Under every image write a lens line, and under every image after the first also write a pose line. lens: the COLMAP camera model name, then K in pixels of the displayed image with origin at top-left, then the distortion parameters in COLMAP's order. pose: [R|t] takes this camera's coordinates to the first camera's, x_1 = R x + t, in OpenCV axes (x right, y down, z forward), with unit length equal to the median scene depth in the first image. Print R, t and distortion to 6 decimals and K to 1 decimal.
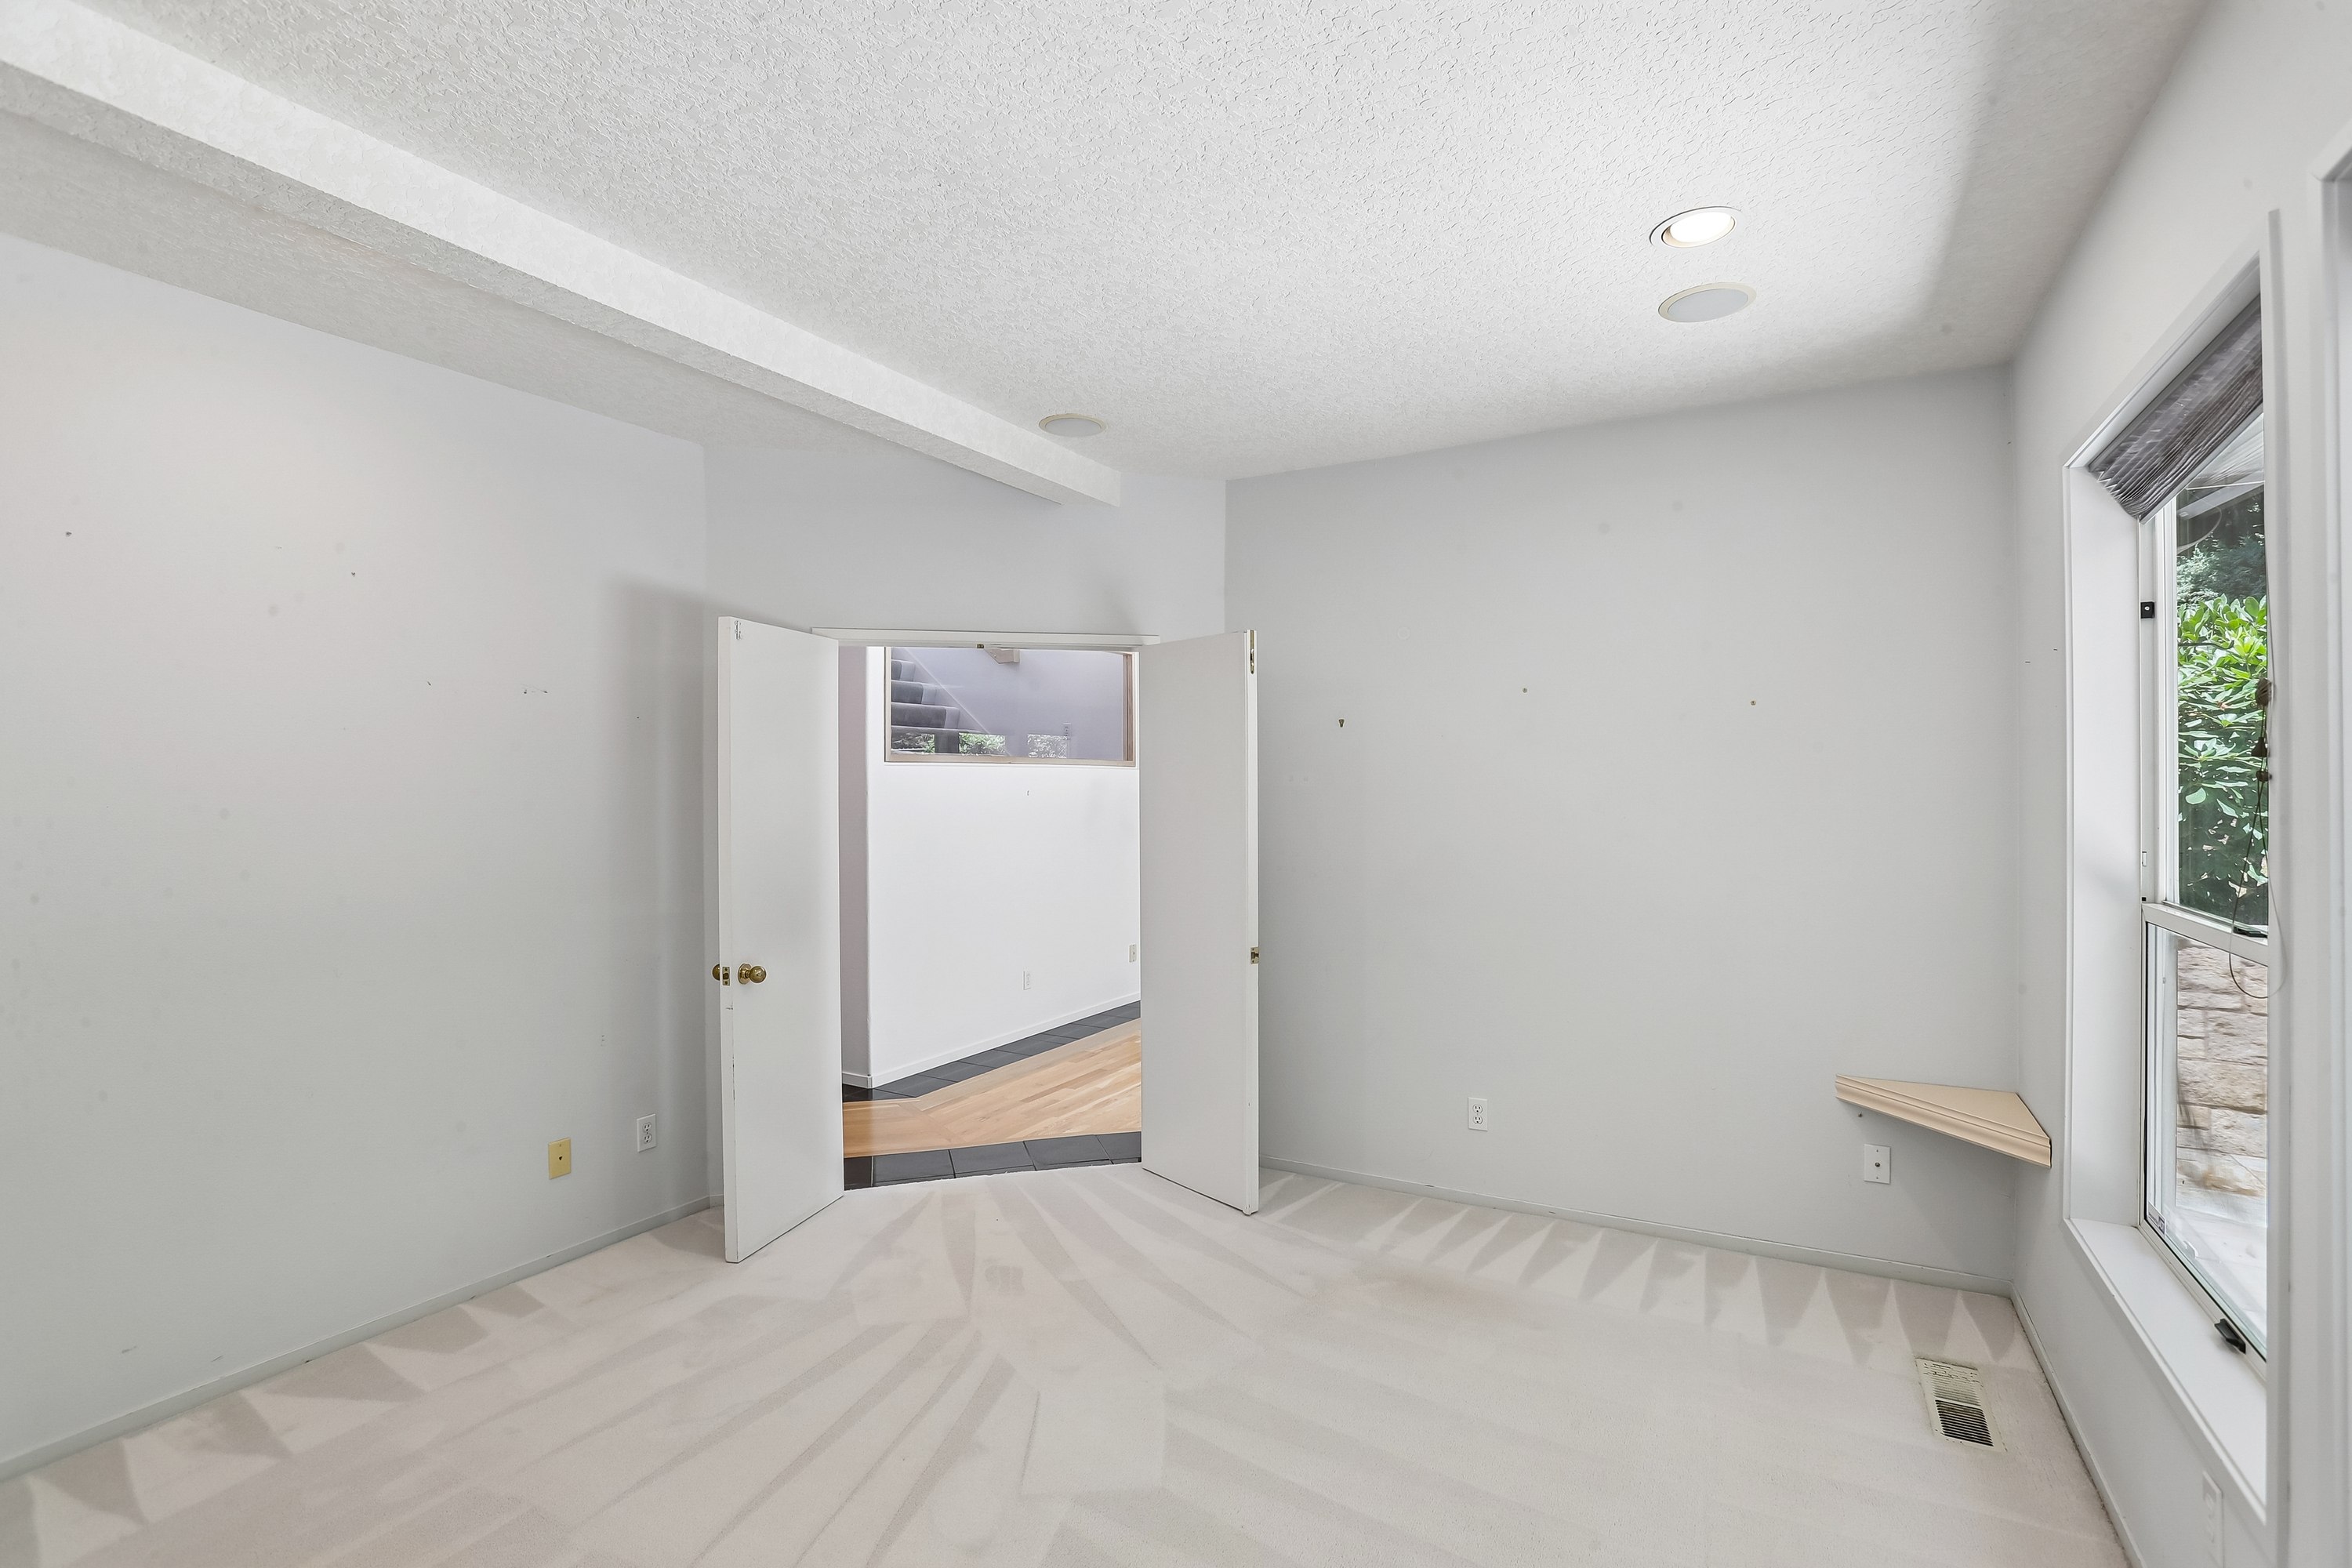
lens RADIAL K [[1094.2, 0, 1176.0], [0, 1094.2, 784.0], [0, 0, 1]] dist [-0.023415, 0.001435]
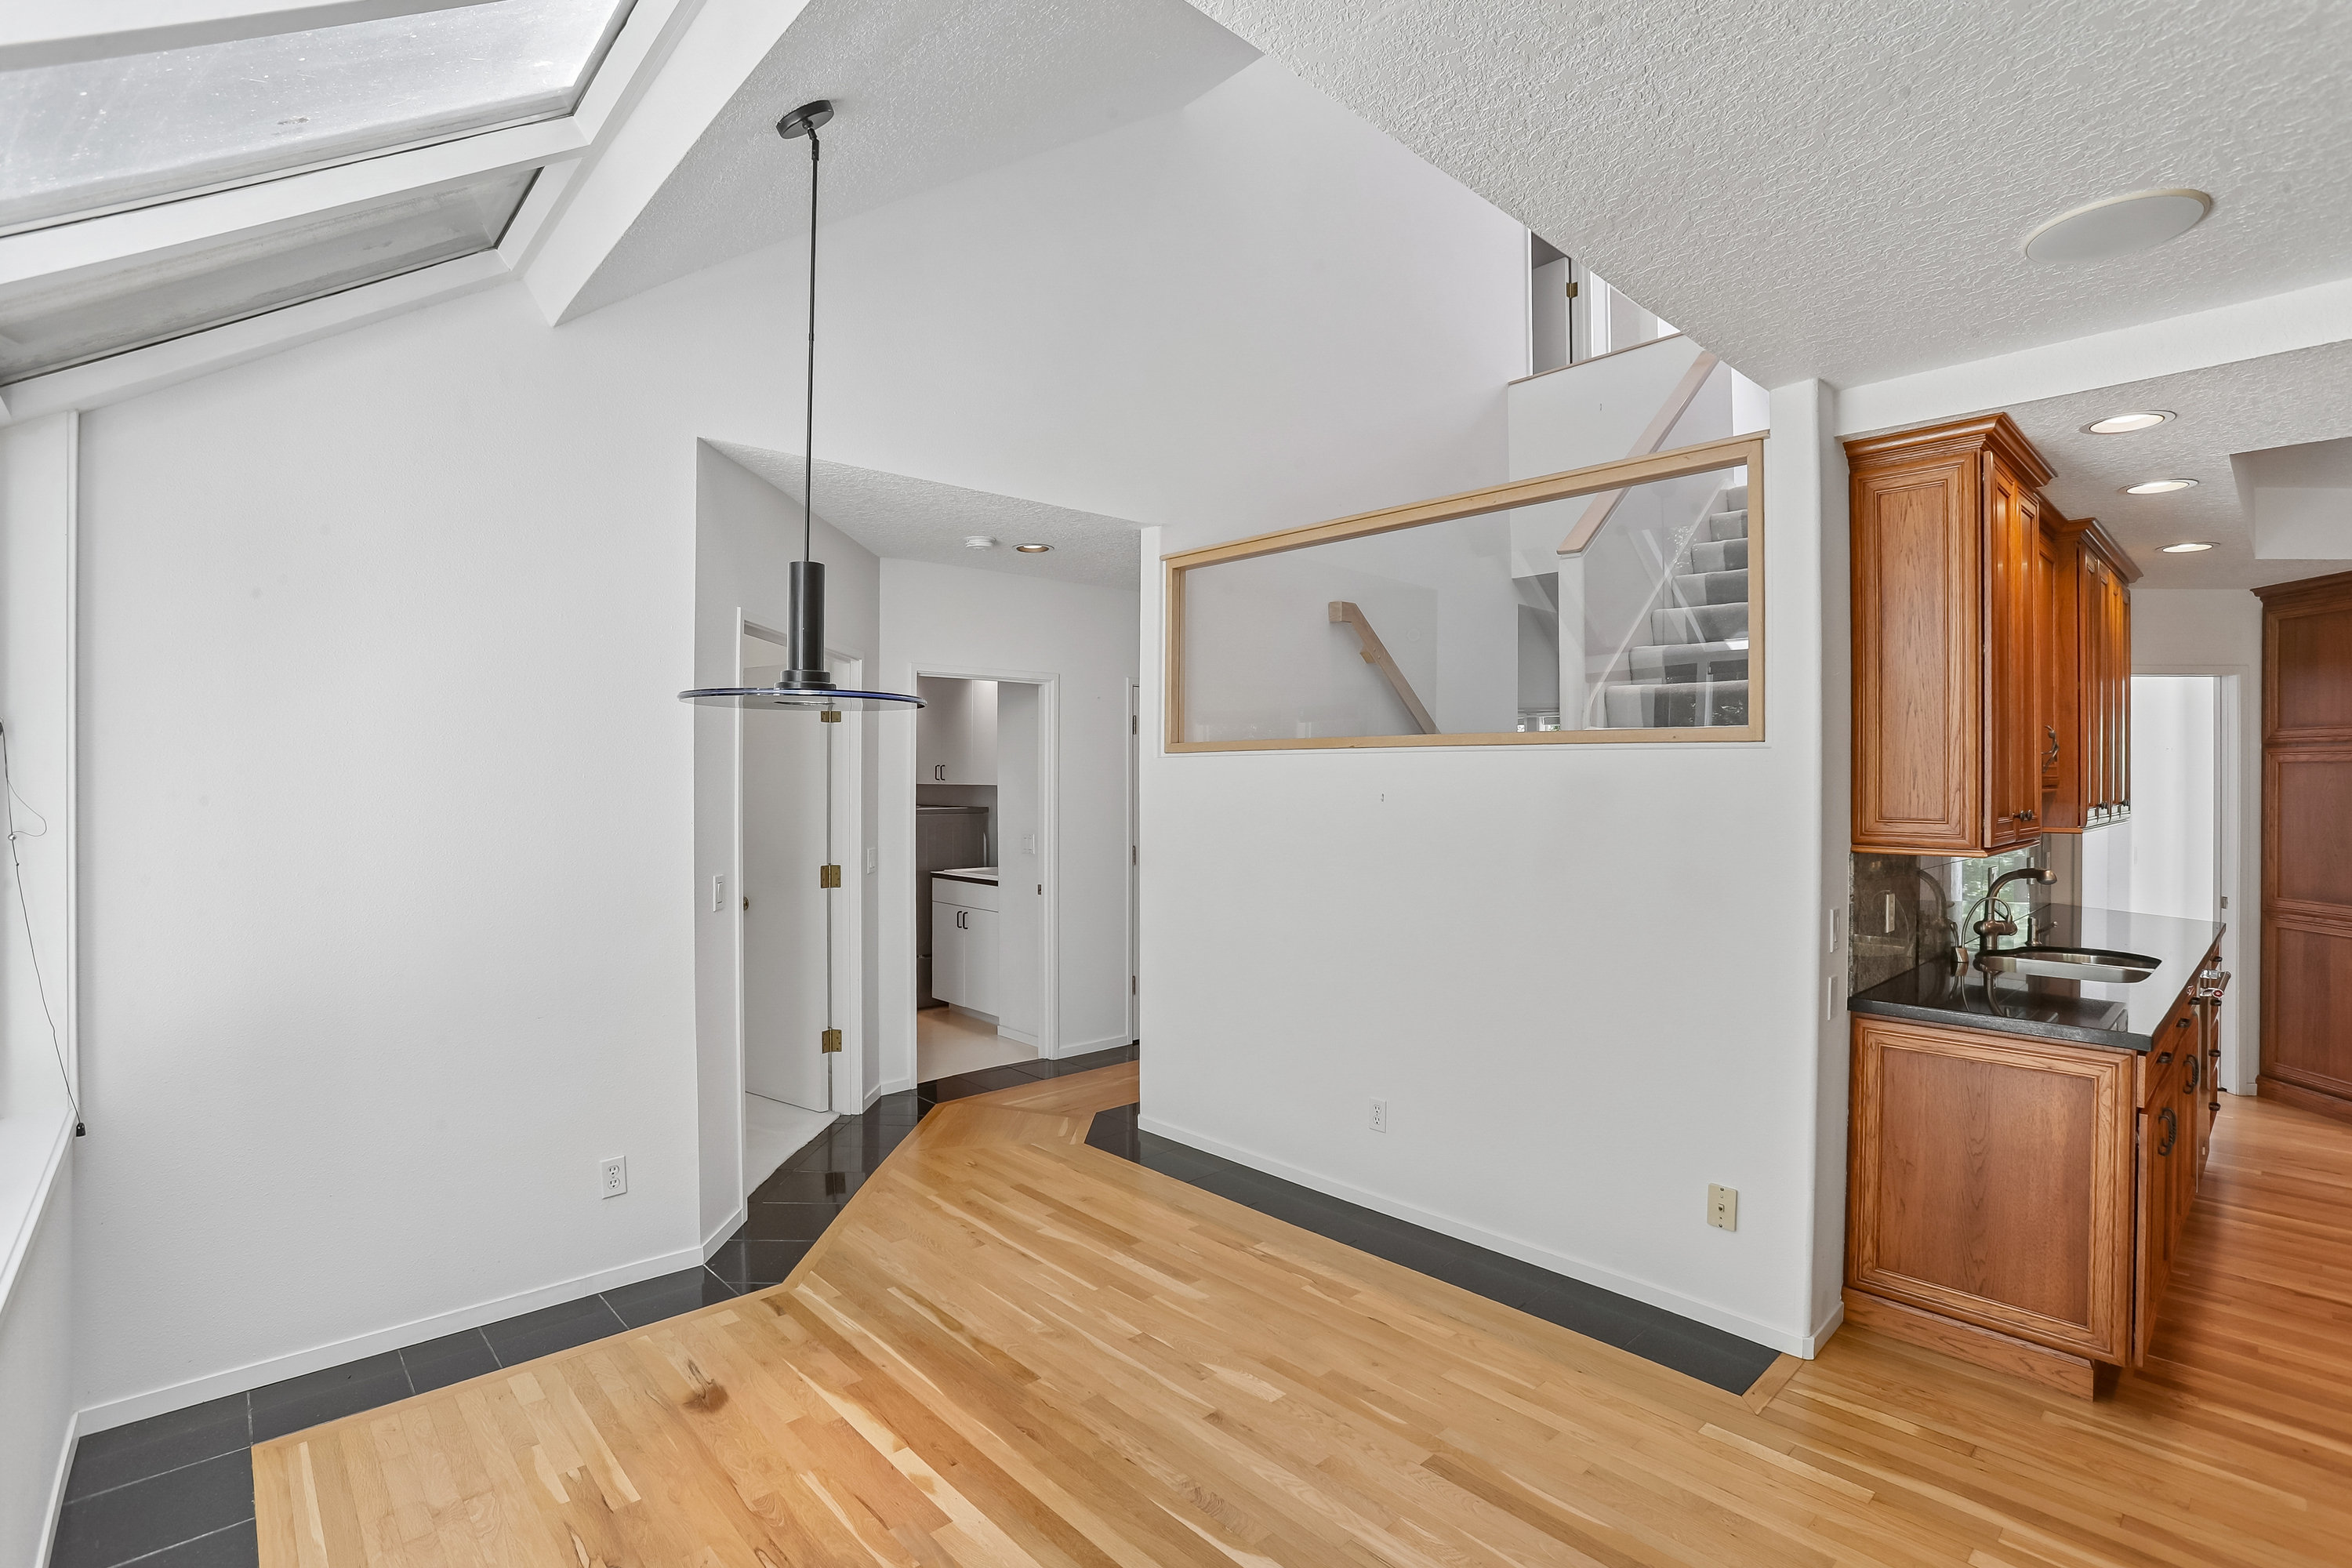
lens RADIAL K [[1094.2, 0, 1176.0], [0, 1094.2, 784.0], [0, 0, 1]] dist [-0.023415, 0.001435]
pose [[-0.312129, 0.006091, -0.950020, 0.583942], [0.006631, 0.999969, 0.004233, -0.008419], [0.950017, -0.004978, -0.312160, 1.354499]]
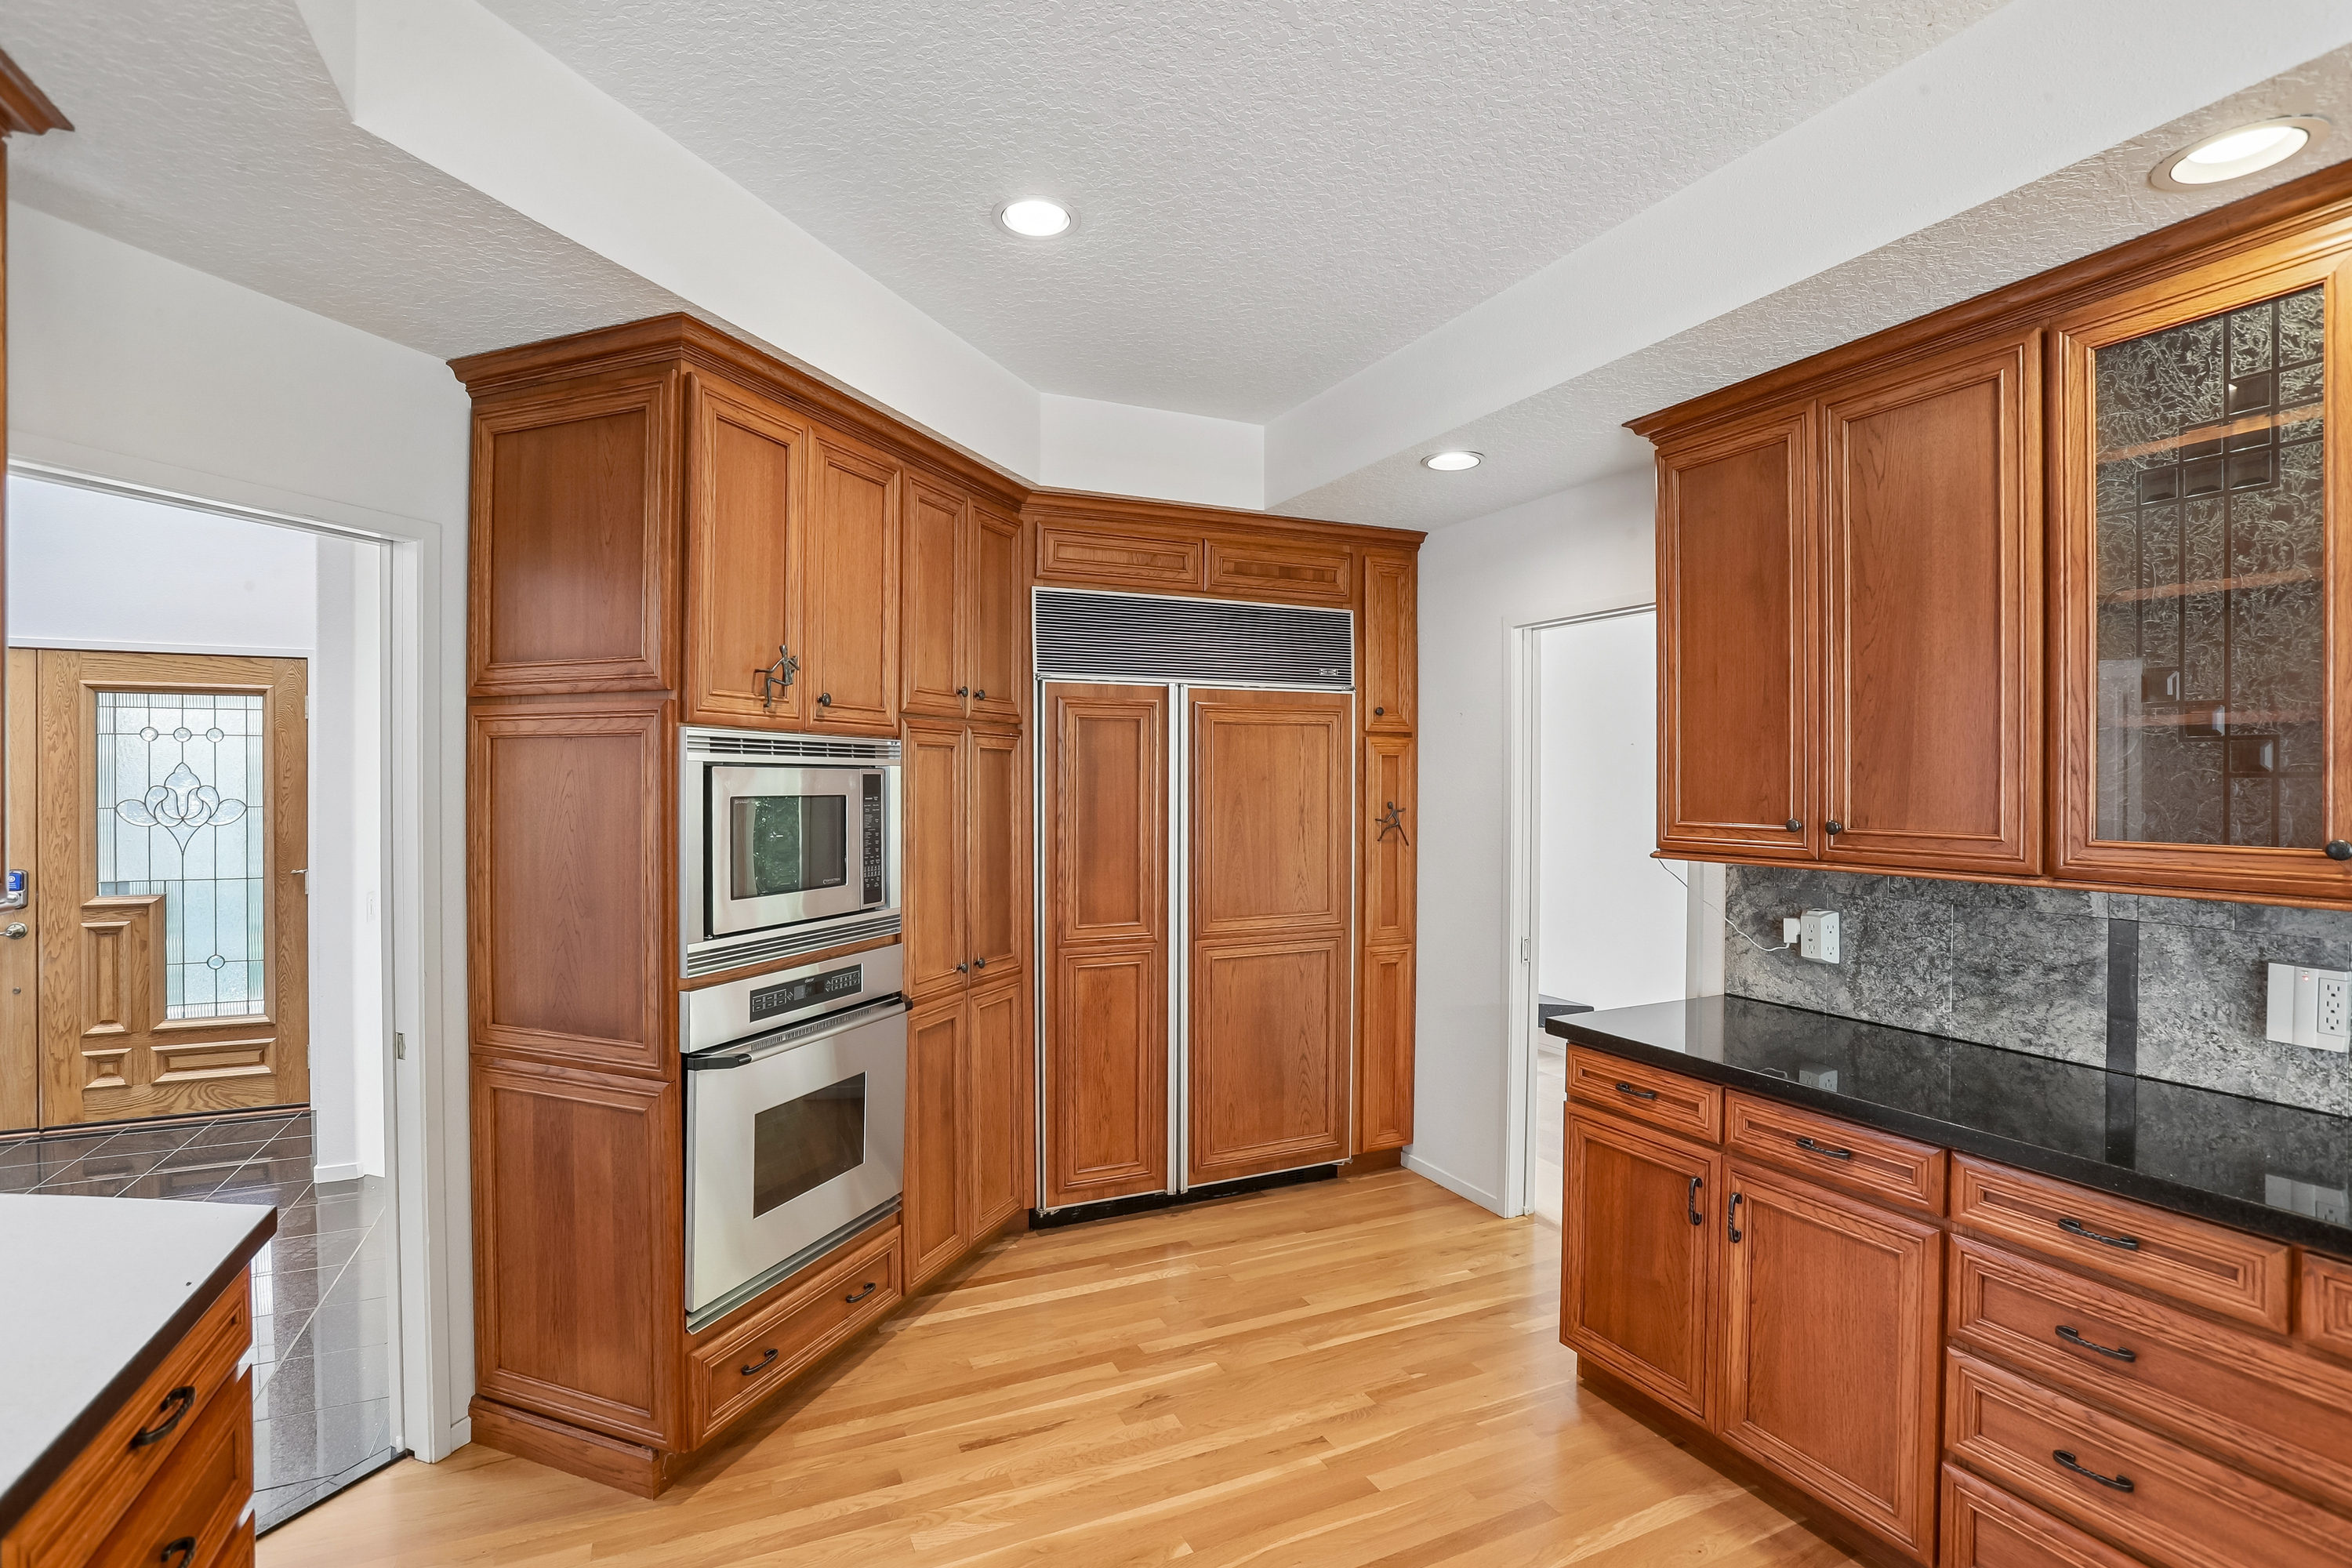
lens RADIAL K [[1118.3, 0, 1176.0], [0, 1118.3, 784.0], [0, 0, 1]] dist [-0.045091, 0.012424]
pose [[0.806215, 0.005631, -0.591596, -0.144531], [0.000839, 0.999943, 0.010662, -0.001901], [0.591622, -0.009092, 0.806164, 1.801175]]
